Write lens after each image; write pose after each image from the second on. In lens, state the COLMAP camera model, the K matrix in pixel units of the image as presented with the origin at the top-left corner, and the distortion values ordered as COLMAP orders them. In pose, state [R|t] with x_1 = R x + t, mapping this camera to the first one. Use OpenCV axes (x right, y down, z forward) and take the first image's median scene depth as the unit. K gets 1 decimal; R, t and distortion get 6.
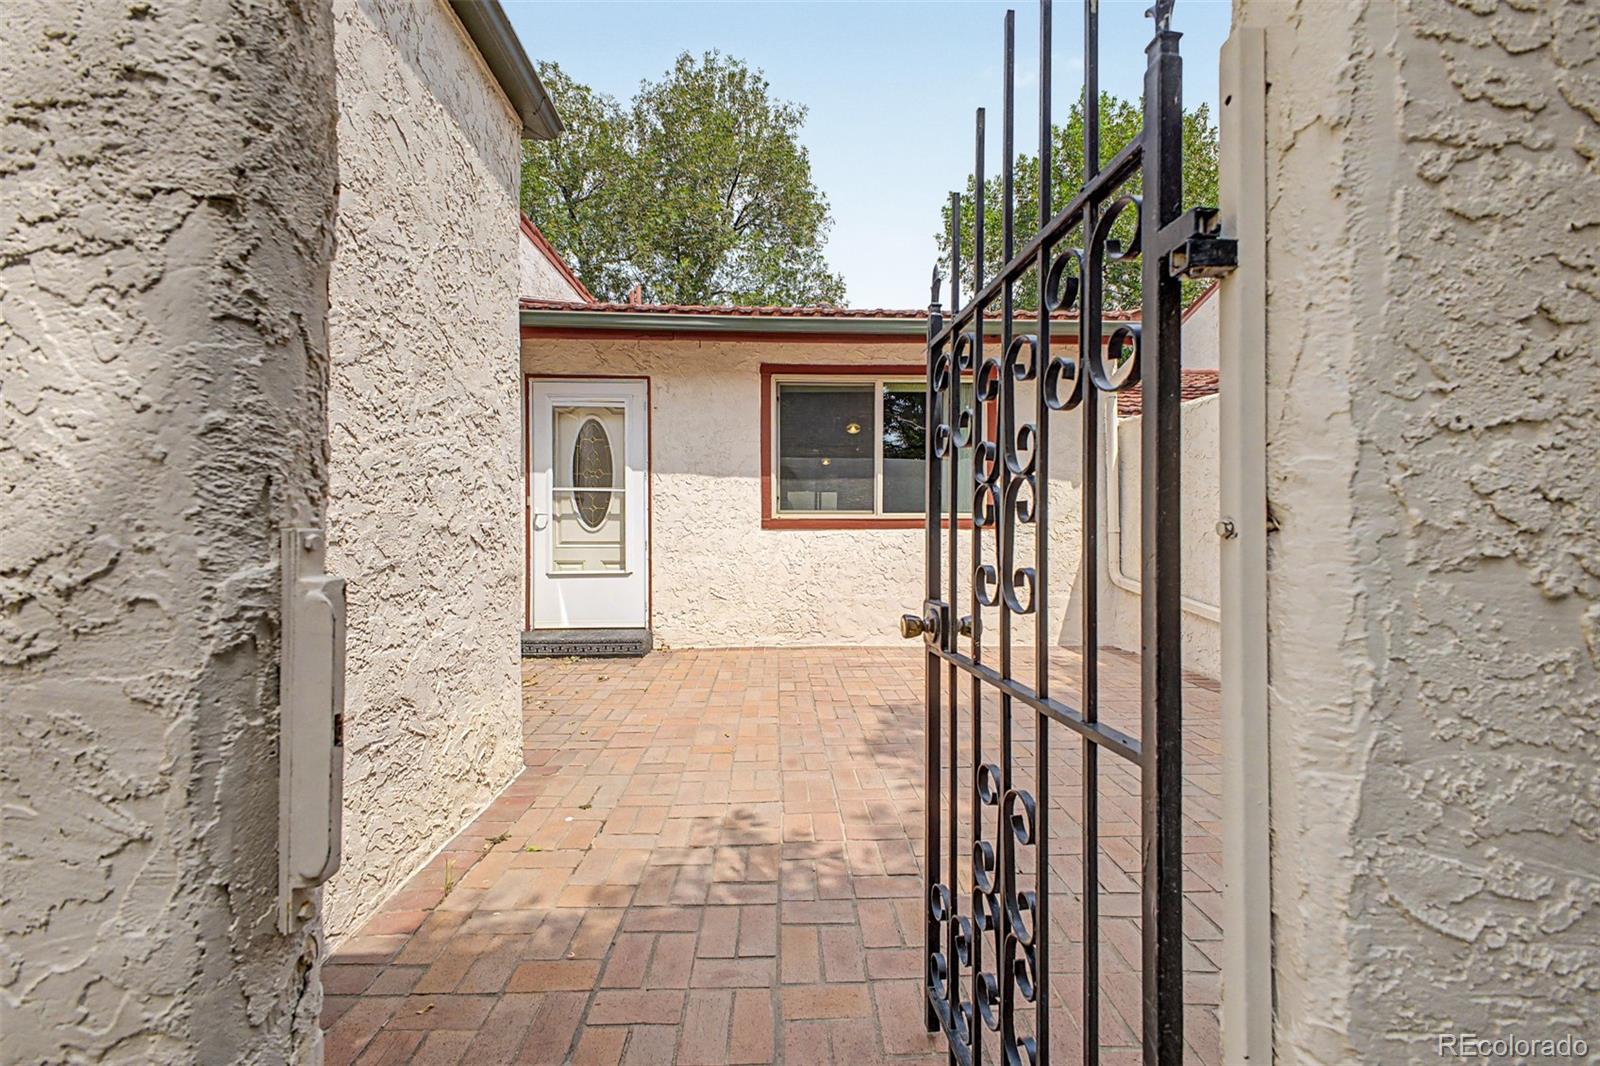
lens RADIAL K [[630.4, 0, 792.6], [0, 630.4, 534.2], [0, 0, 1]] dist [0.012882, -0.004554]
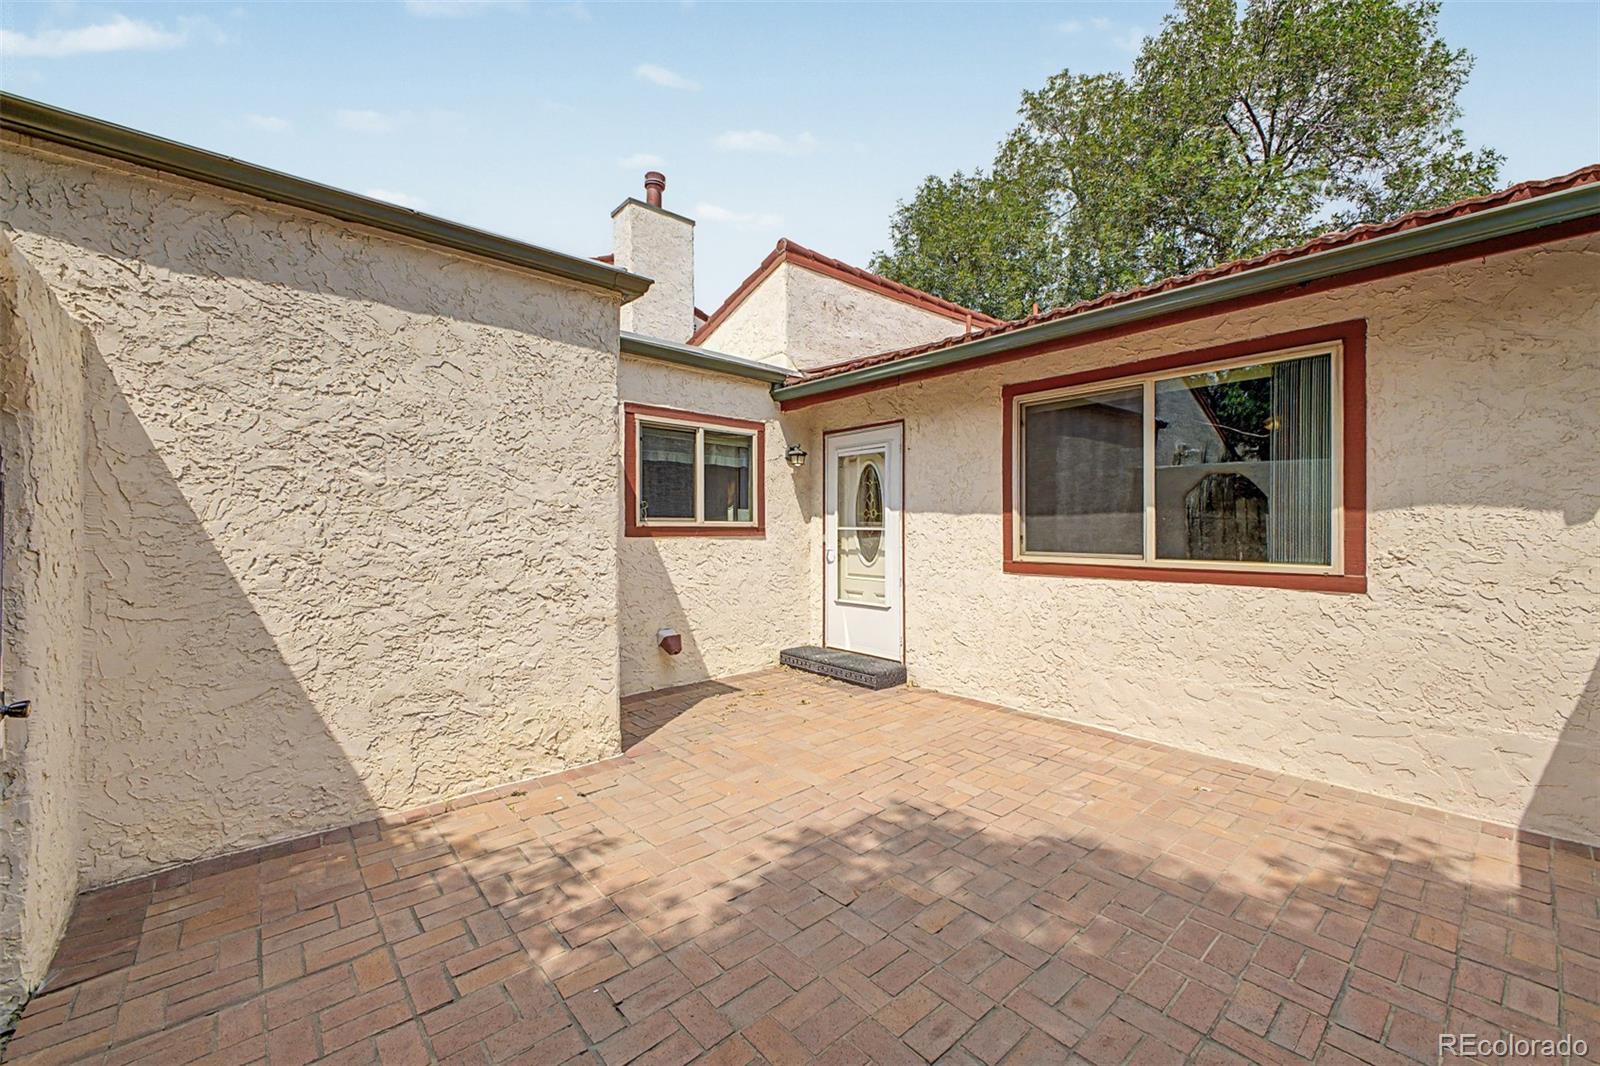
lens RADIAL K [[630.4, 0, 794.6], [0, 630.4, 516.5], [0, 0, 1]] dist [0.012882, -0.004554]
pose [[0.611812, -0.014565, -0.790869, 0.476015], [-0.003839, 0.999764, -0.021382, -0.066918], [0.790994, 0.016118, 0.611611, 0.225828]]
